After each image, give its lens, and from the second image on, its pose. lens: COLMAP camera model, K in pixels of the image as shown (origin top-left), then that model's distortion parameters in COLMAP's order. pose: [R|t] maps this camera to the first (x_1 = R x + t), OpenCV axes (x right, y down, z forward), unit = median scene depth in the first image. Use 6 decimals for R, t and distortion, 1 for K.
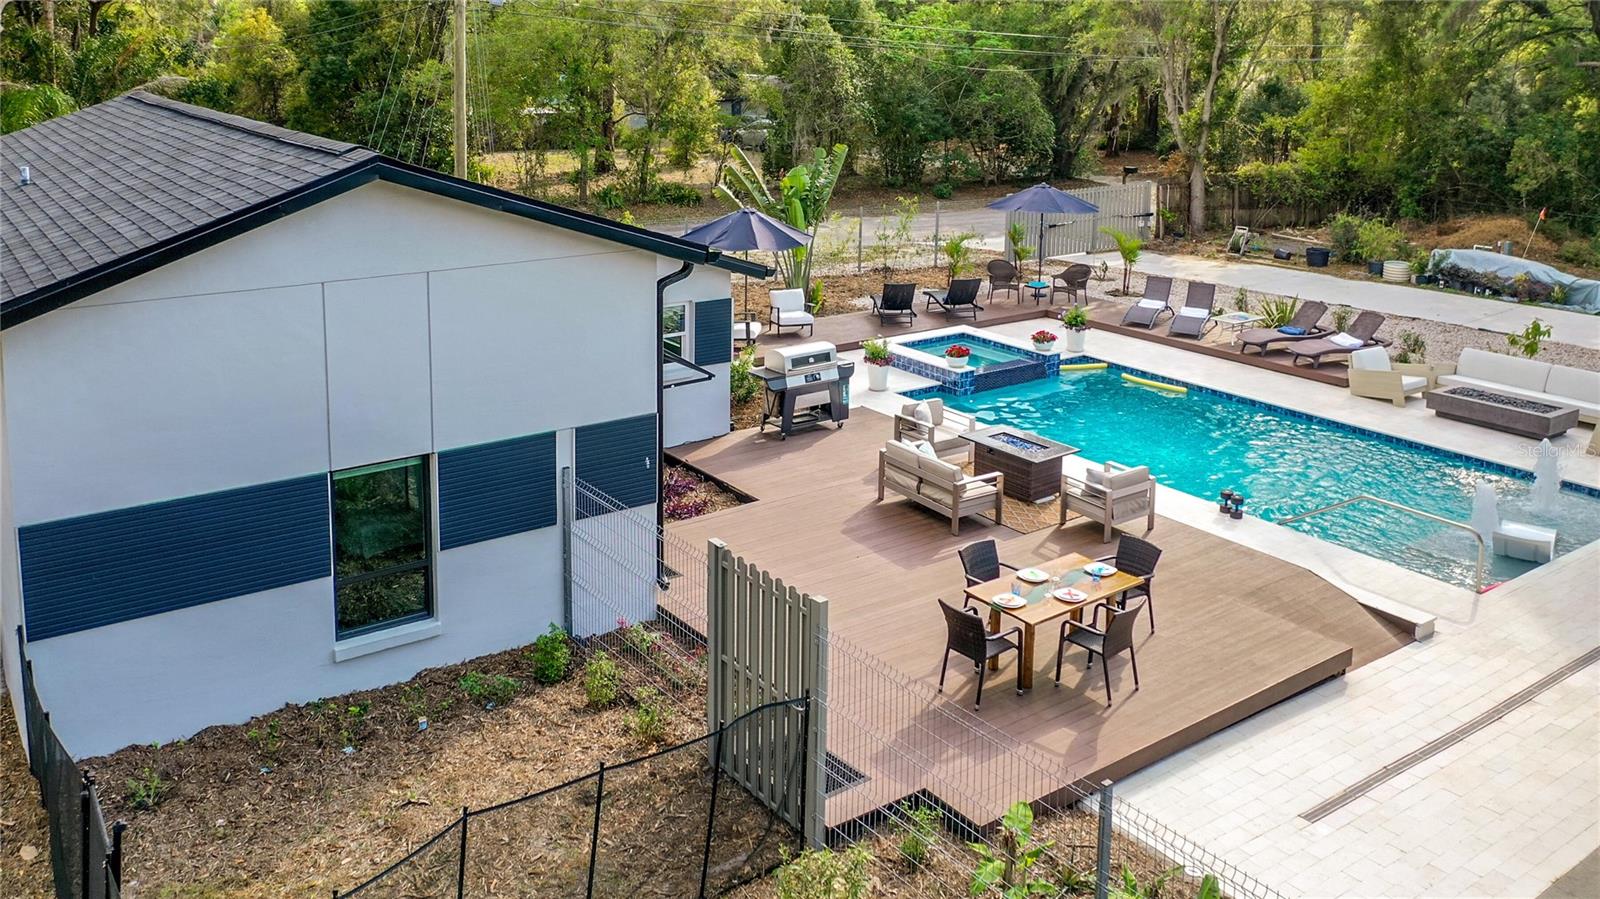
lens RADIAL K [[1284.0, 0, 702.4], [0, 1284.0, 156.7], [0, 0, 1]] dist [0.006927, -0.004306]
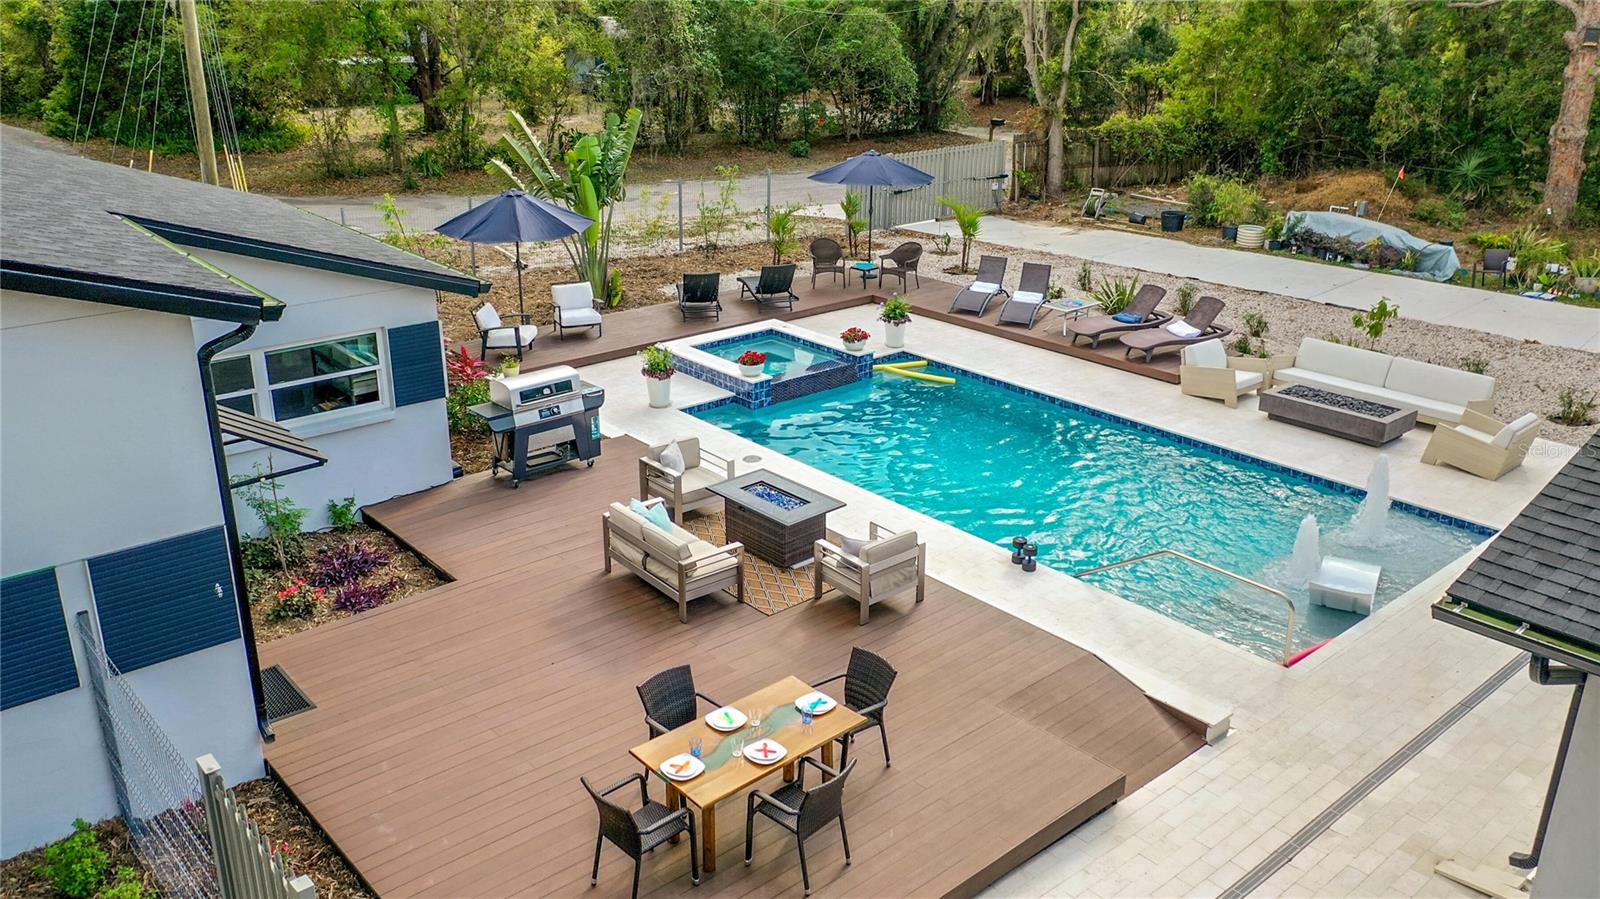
lens RADIAL K [[1294.5, 0, 765.1], [0, 1294.5, 353.2], [0, 0, 1]] dist [-0.000636, 0.001922]
pose [[0.992232, -0.037322, 0.118668, 0.088002], [0.013954, 0.981306, 0.191948, -0.014813], [-0.123613, -0.188801, 0.974204, 0.130811]]
